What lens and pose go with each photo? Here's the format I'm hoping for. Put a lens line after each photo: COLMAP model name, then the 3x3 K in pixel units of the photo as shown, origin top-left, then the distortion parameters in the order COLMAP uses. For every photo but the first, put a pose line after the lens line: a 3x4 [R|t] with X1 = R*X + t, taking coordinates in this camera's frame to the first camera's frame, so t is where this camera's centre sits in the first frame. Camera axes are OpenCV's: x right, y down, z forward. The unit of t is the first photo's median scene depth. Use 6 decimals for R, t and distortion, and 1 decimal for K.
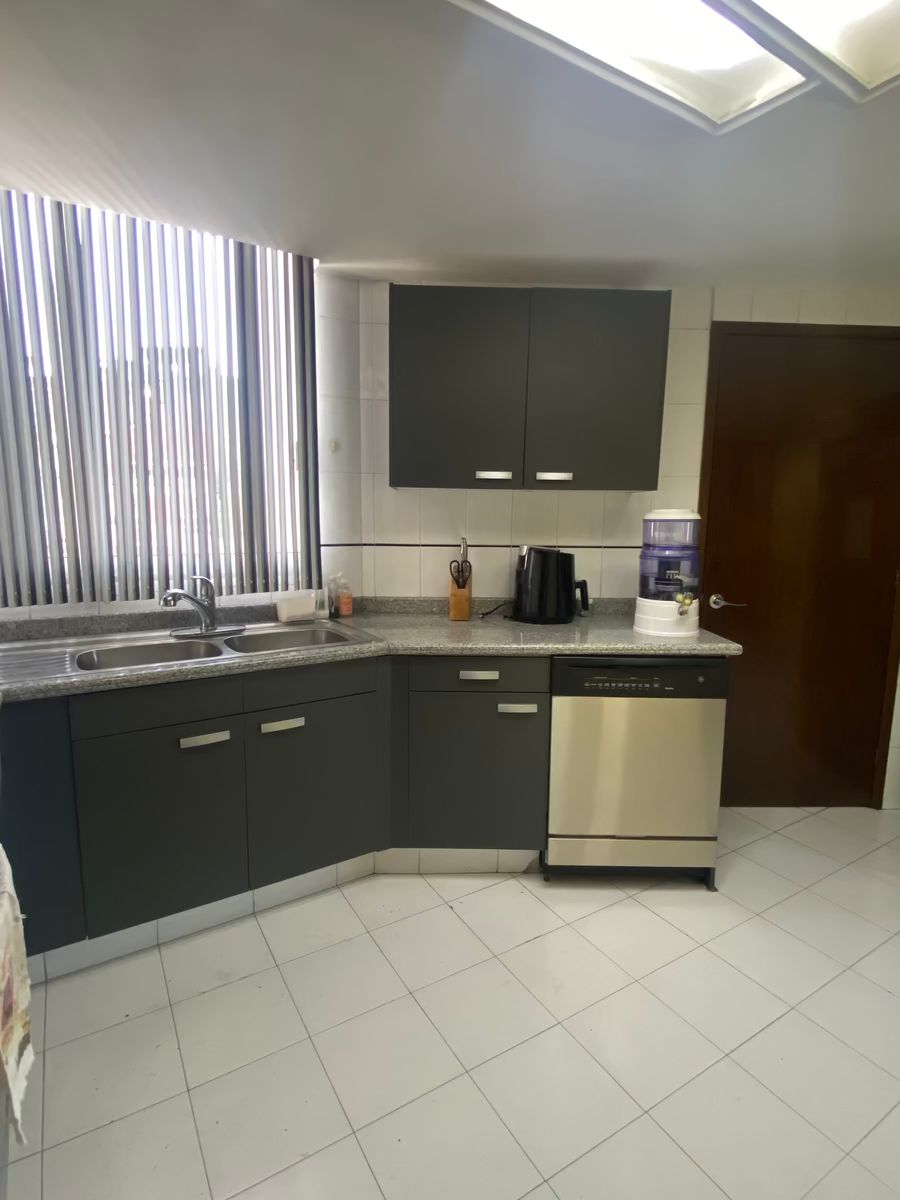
lens RADIAL K [[622.5, 0, 450.0], [0, 622.5, 600.0], [0, 0, 1]] dist [-0.000405, -0.024738]
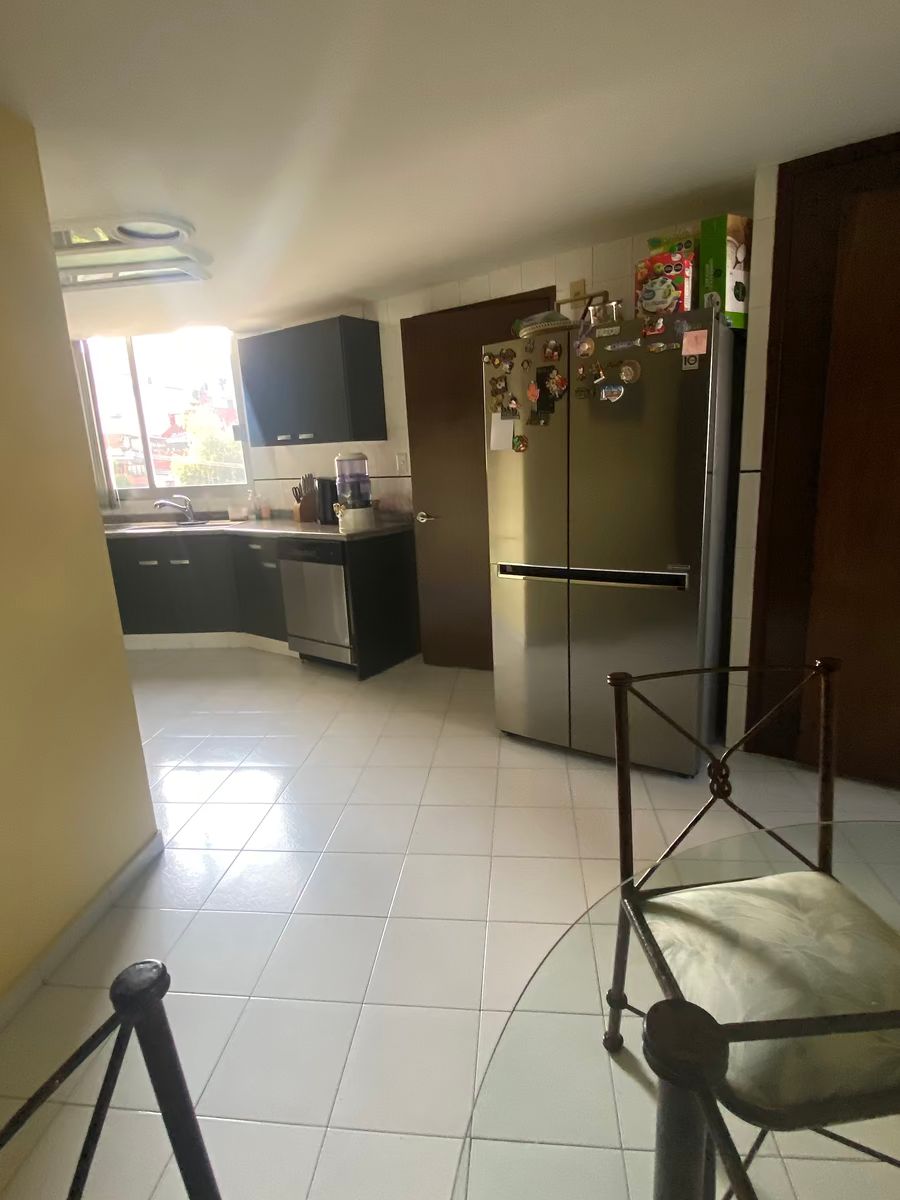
lens RADIAL K [[622.5, 0, 450.0], [0, 622.5, 600.0], [0, 0, 1]] dist [-0.000405, -0.024738]
pose [[0.794053, 0.091982, -0.600848, 1.667895], [-0.034503, 0.993711, 0.106527, 0.058999], [0.606868, -0.063857, 0.792233, -0.168526]]
